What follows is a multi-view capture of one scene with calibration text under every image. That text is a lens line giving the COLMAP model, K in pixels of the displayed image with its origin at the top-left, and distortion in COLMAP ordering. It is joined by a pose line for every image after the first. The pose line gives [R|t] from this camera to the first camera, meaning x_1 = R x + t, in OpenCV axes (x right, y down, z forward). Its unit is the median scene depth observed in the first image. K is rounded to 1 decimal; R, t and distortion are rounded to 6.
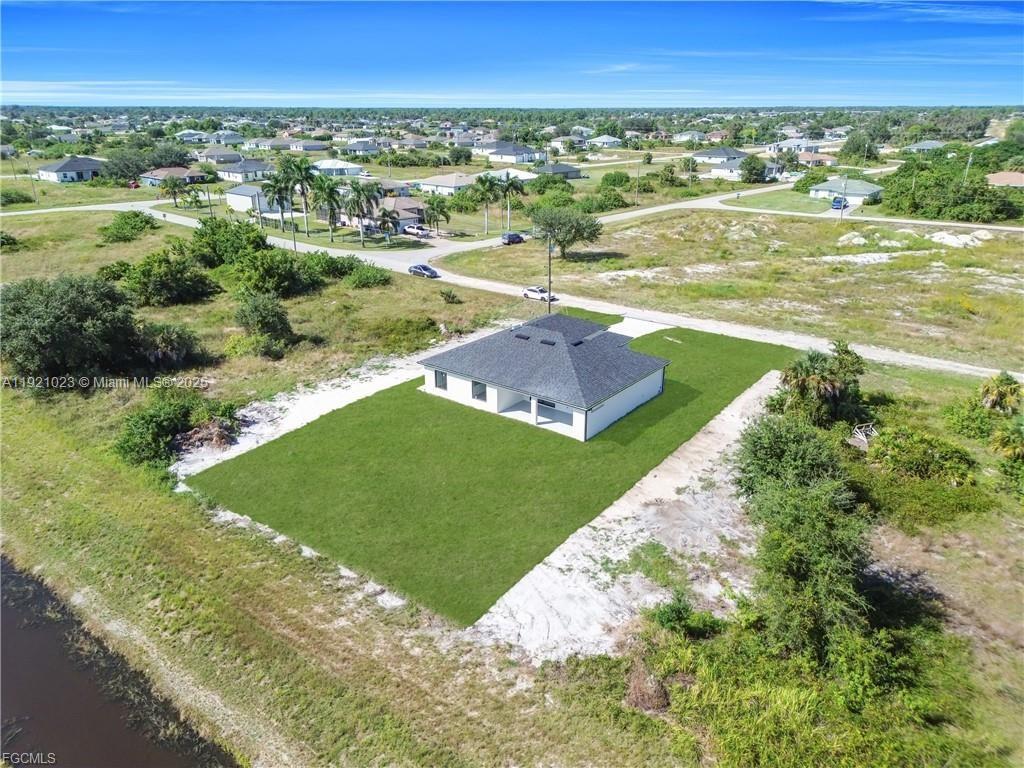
lens RADIAL K [[714.6, 0, 512.0], [0, 714.6, 384.0], [0, 0, 1]] dist [0.077849, -0.083787]
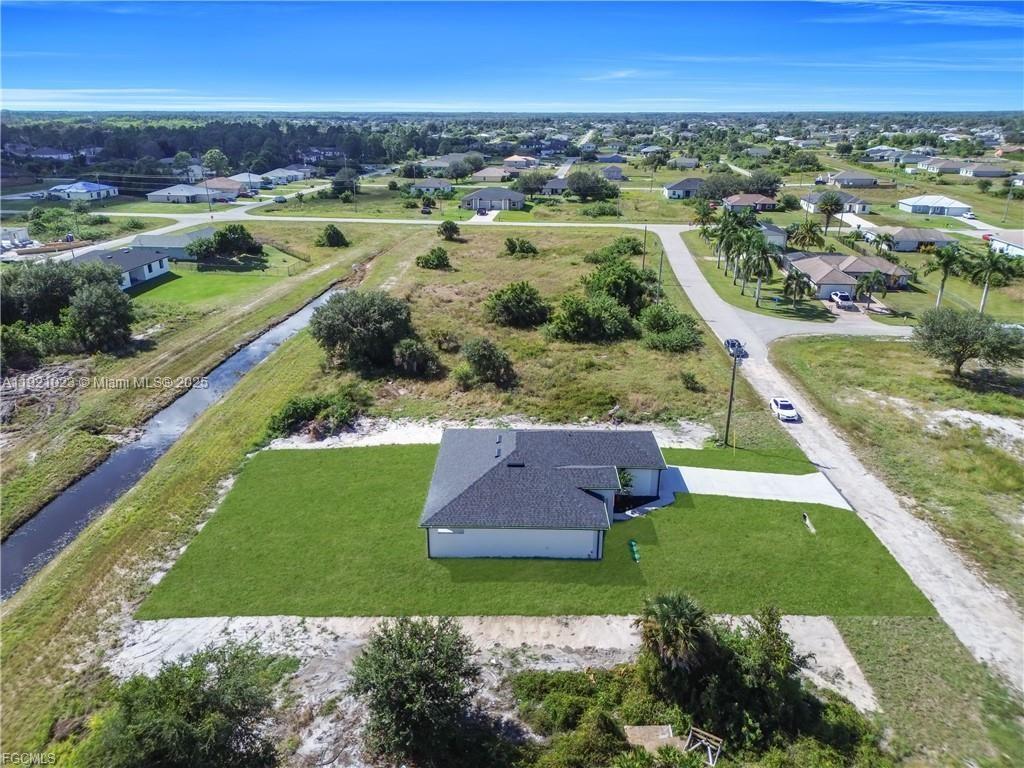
lens RADIAL K [[714.6, 0, 512.0], [0, 714.6, 384.0], [0, 0, 1]] dist [0.077849, -0.083787]
pose [[0.596548, 0.283521, -0.750831, 0.809603], [-0.288187, 0.948803, 0.129308, -0.294774], [0.749052, 0.139241, 0.647713, 0.383998]]
